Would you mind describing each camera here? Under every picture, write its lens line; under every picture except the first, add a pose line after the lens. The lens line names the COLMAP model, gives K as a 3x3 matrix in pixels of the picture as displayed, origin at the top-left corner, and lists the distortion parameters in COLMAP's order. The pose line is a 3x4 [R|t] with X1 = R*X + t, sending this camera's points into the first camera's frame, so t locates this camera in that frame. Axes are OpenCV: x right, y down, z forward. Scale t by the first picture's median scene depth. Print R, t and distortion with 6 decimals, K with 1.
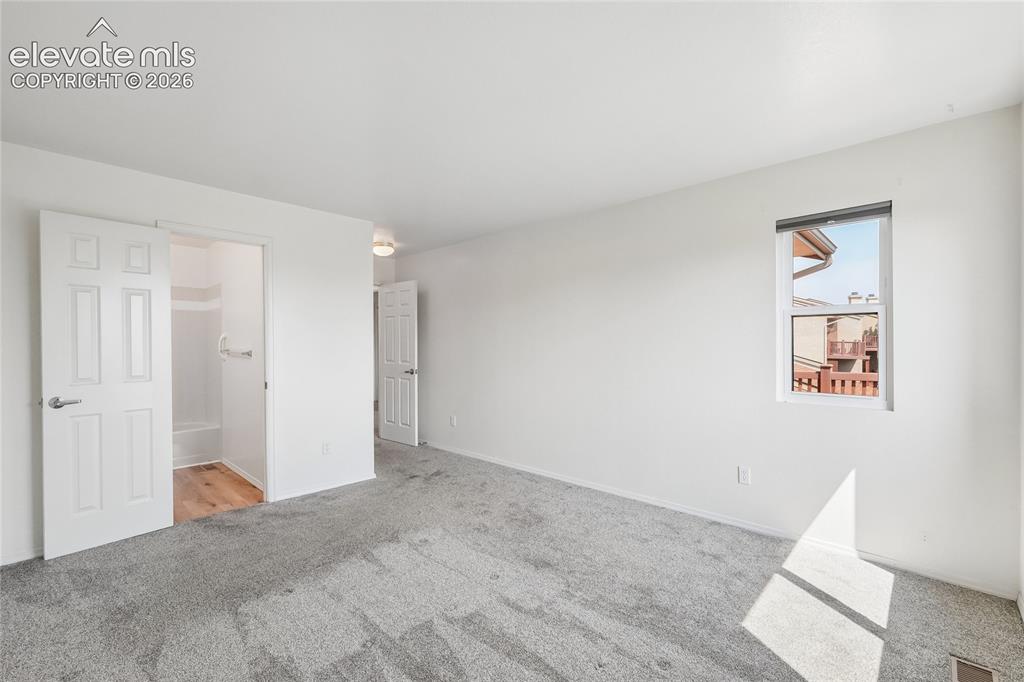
lens RADIAL K [[438.4, 0, 514.8], [0, 438.4, 343.8], [0, 0, 1]] dist [0.000223, 0.000206]
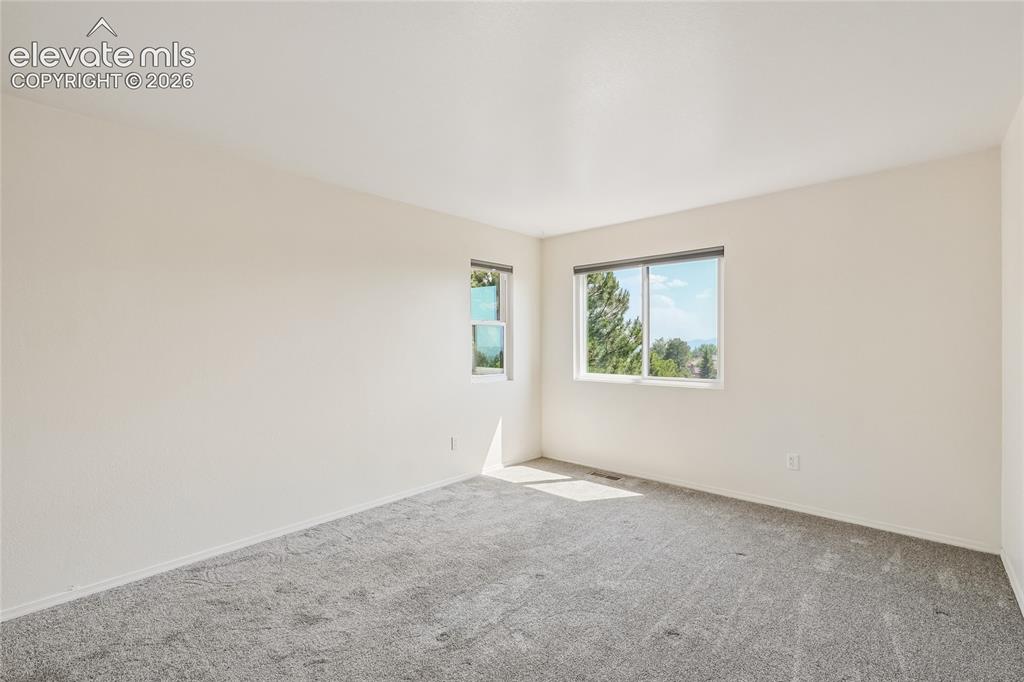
lens RADIAL K [[438.4, 0, 514.8], [0, 438.4, 343.8], [0, 0, 1]] dist [0.000223, 0.000206]
pose [[-0.003867, 0.000473, 0.999992, -0.788258], [0.006443, 0.999979, -0.000449, 0.000998], [-0.999972, 0.006441, -0.003870, 0.799244]]
